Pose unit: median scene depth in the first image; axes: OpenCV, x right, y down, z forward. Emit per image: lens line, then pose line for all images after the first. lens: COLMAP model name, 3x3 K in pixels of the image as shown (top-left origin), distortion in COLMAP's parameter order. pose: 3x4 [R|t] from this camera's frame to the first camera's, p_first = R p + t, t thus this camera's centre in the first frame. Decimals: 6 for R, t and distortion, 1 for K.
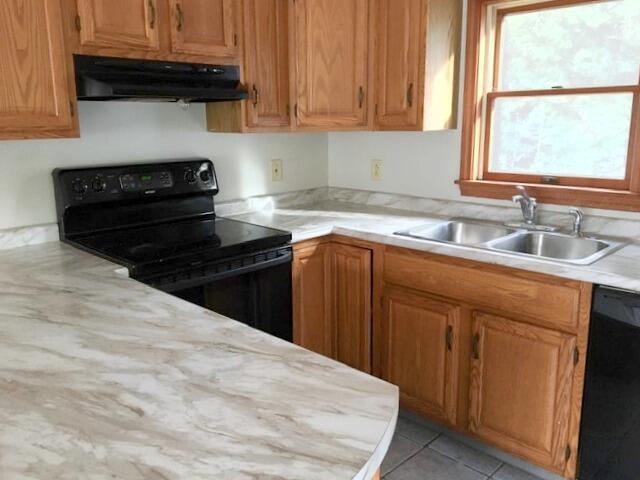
lens RADIAL K [[557.3, 0, 320.0], [0, 557.3, 240.0], [0, 0, 1]] dist [0.092252, -0.131179]
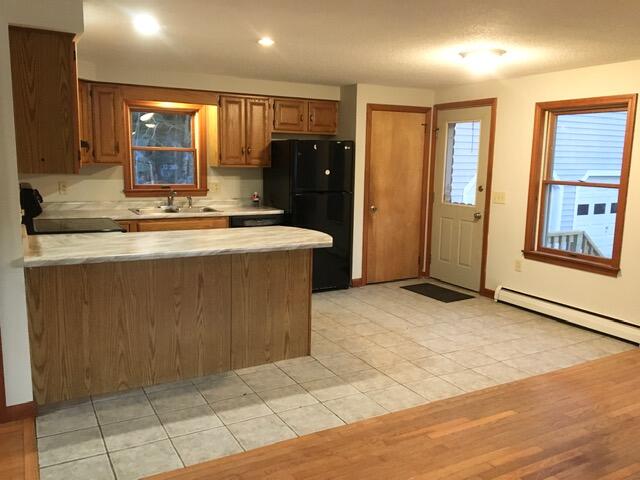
lens RADIAL K [[538.6, 0, 320.0], [0, 538.6, 240.0], [0, 0, 1]] dist [0.135307, -0.226762]
pose [[0.269389, -0.133235, 0.953771, -1.594052], [0.183559, 0.979330, 0.084960, 0.032221], [-0.945376, 0.152186, 0.288277, -0.198684]]
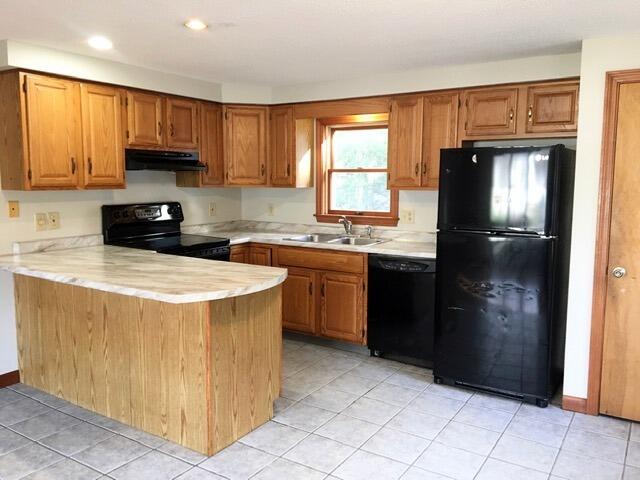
lens RADIAL K [[538.6, 0, 320.0], [0, 538.6, 240.0], [0, 0, 1]] dist [0.135307, -0.226762]
pose [[0.977460, -0.009649, 0.210899, -0.134119], [0.029958, 0.995186, -0.093317, 0.166350], [-0.208983, 0.097531, 0.973044, -0.840902]]
